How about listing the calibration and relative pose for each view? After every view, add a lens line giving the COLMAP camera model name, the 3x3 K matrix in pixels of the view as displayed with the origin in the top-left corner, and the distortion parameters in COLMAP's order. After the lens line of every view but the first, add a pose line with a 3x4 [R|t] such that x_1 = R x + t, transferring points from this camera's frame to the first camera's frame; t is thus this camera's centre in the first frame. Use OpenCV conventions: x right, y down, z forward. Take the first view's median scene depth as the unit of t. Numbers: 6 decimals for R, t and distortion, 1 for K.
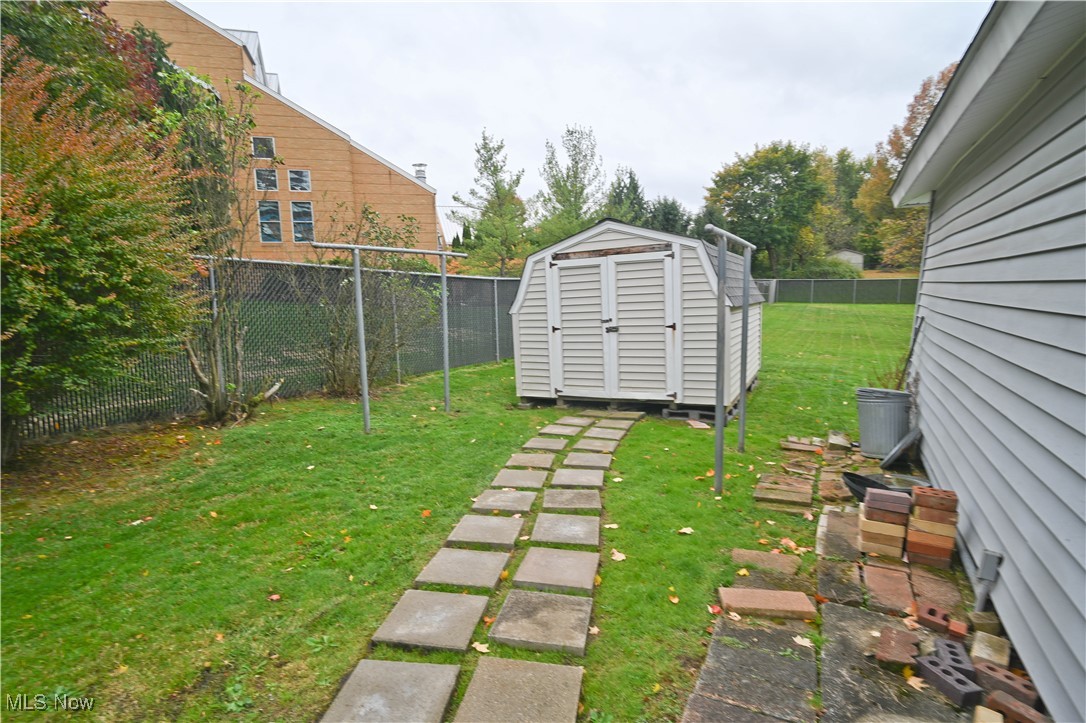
lens RADIAL K [[534.6, 0, 543.4], [0, 534.6, 358.2], [0, 0, 1]] dist [-0.000046, -0.001532]
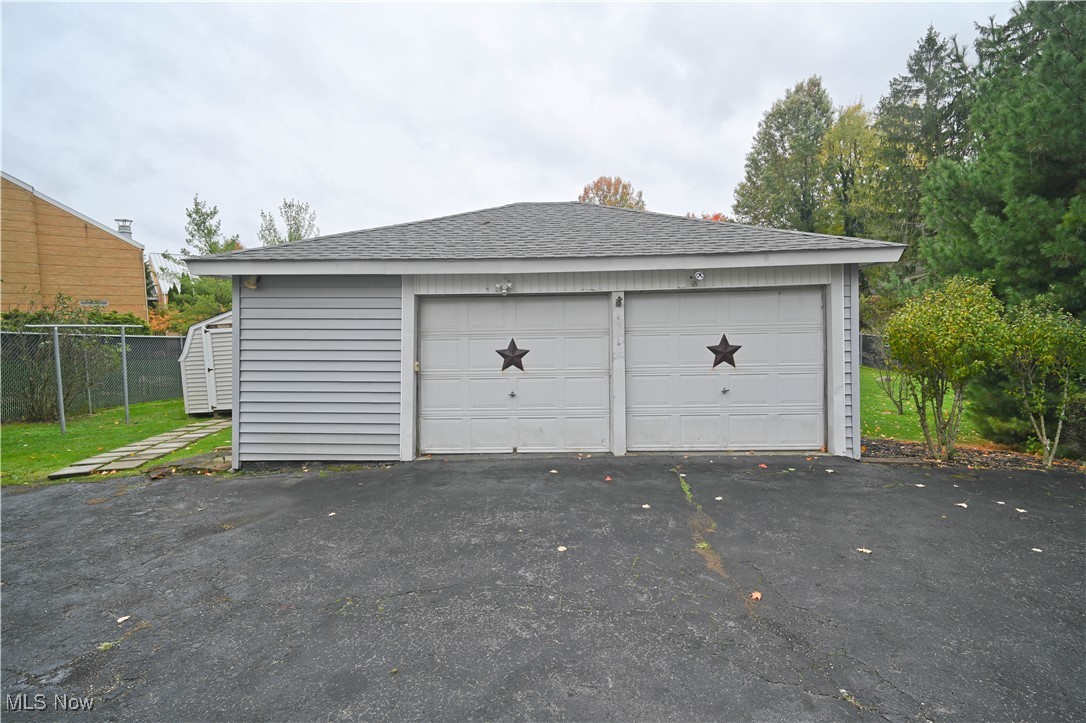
lens RADIAL K [[509.3, 0, 542.6], [0, 509.3, 366.2], [0, 0, 1]] dist [-0.000774, -0.003838]
pose [[0.900401, -0.031349, 0.433931, 0.064261], [0.062224, 0.996426, -0.057128, 0.021318], [-0.430589, 0.078439, 0.899133, -0.207274]]
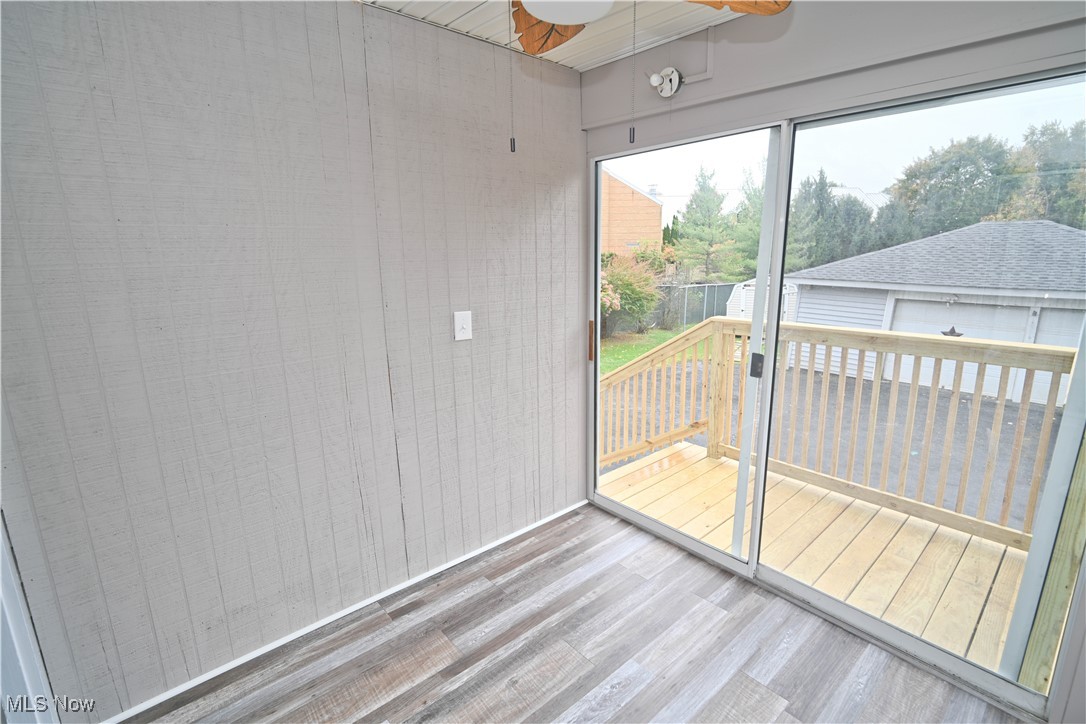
lens RADIAL K [[509.3, 0, 560.1], [0, 509.3, 353.2], [0, 0, 1]] dist [-0.000774, -0.003838]
pose [[0.949037, 0.079419, -0.304995, -0.013355], [-0.059651, 0.995501, 0.073612, 0.006800], [0.309469, -0.051668, 0.949505, -0.455530]]
